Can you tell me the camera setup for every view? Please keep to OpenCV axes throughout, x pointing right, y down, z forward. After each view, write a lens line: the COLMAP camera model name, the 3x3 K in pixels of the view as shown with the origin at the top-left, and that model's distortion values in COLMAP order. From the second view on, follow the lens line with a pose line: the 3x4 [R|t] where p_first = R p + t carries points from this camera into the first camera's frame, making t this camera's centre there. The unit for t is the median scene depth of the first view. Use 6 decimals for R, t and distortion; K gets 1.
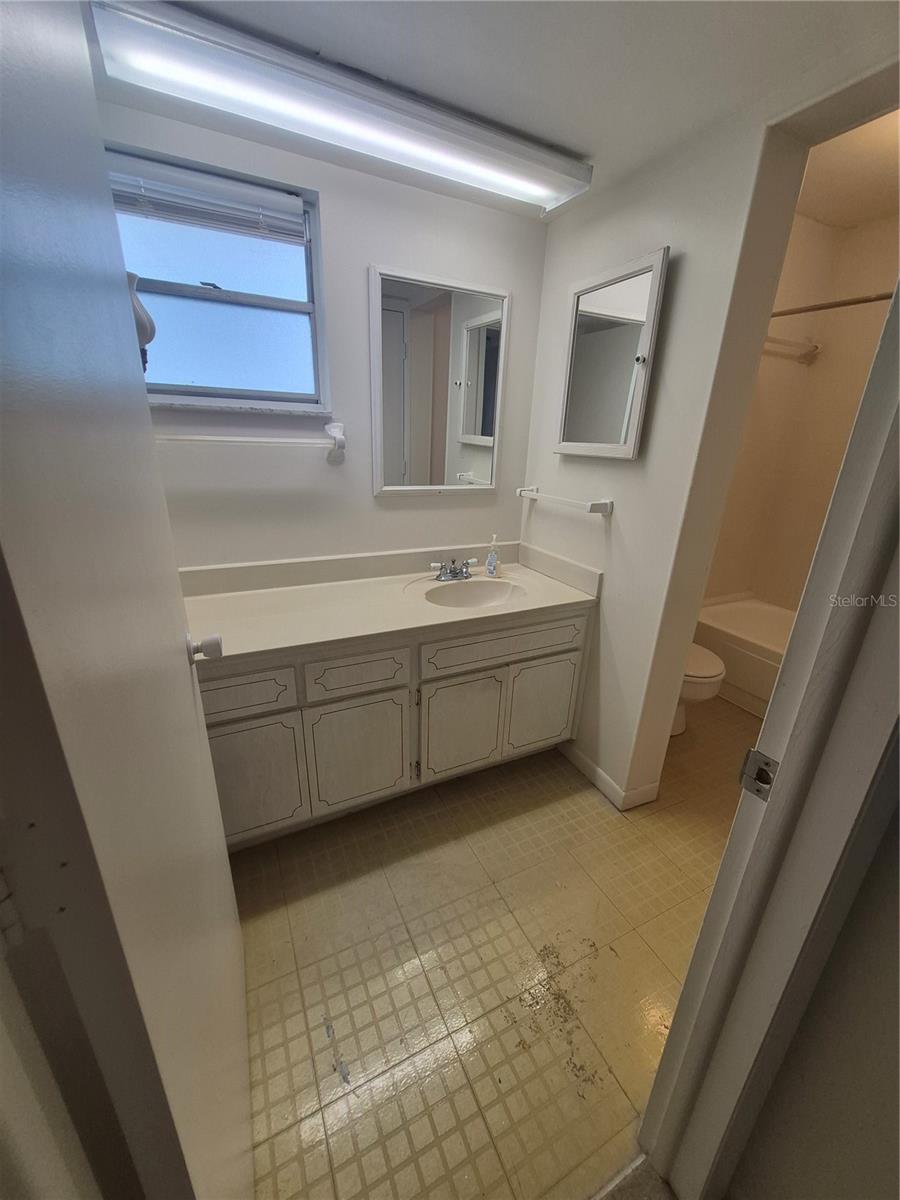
lens RADIAL K [[465.1, 0, 450.1], [0, 465.1, 600.0], [0, 0, 1]] dist [-0.002893, -0.001520]
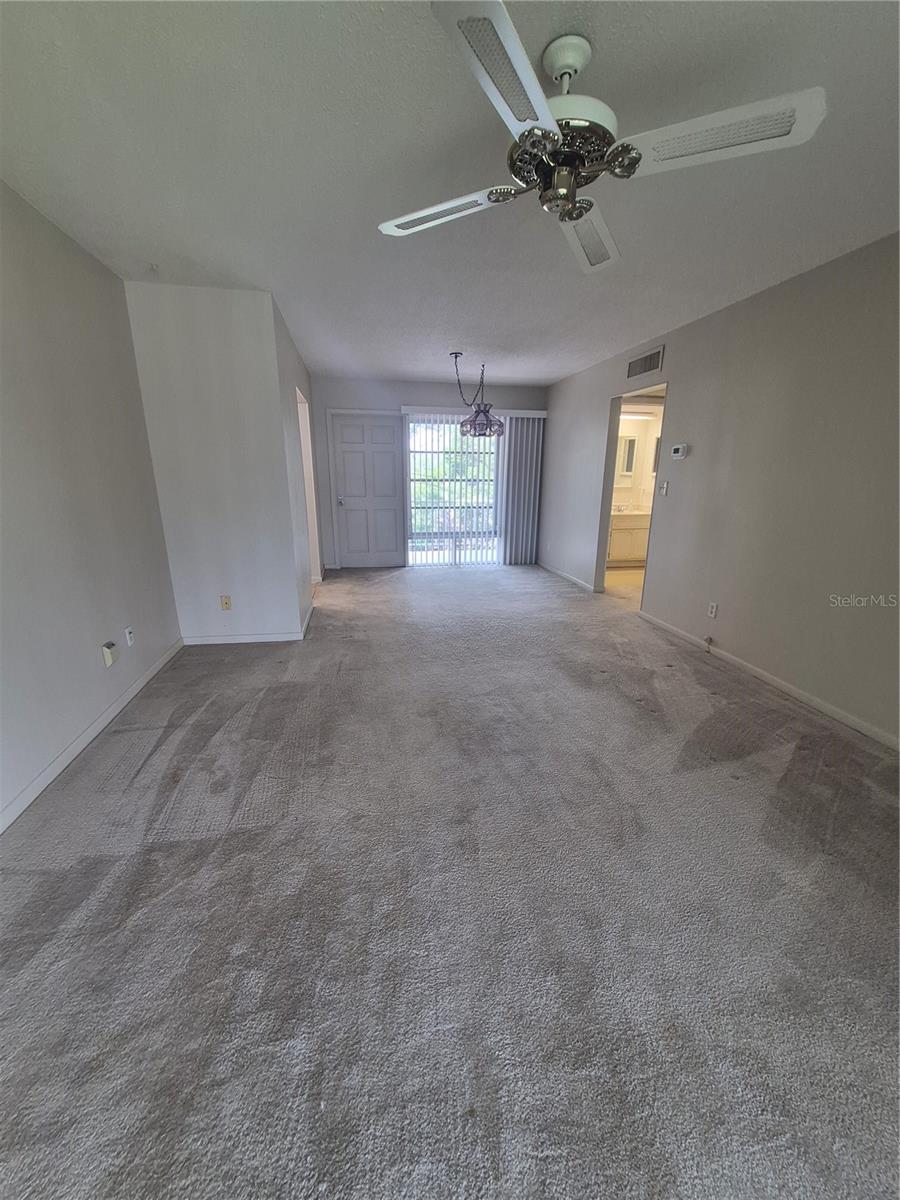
lens RADIAL K [[465.1, 0, 444.1], [0, 465.1, 602.6], [0, 0, 1]] dist [-0.002893, -0.001520]
pose [[0.961091, 0.045324, -0.272489, -0.208574], [-0.065353, 0.995751, -0.064877, 0.734329], [0.268390, 0.080160, 0.959969, -2.059167]]
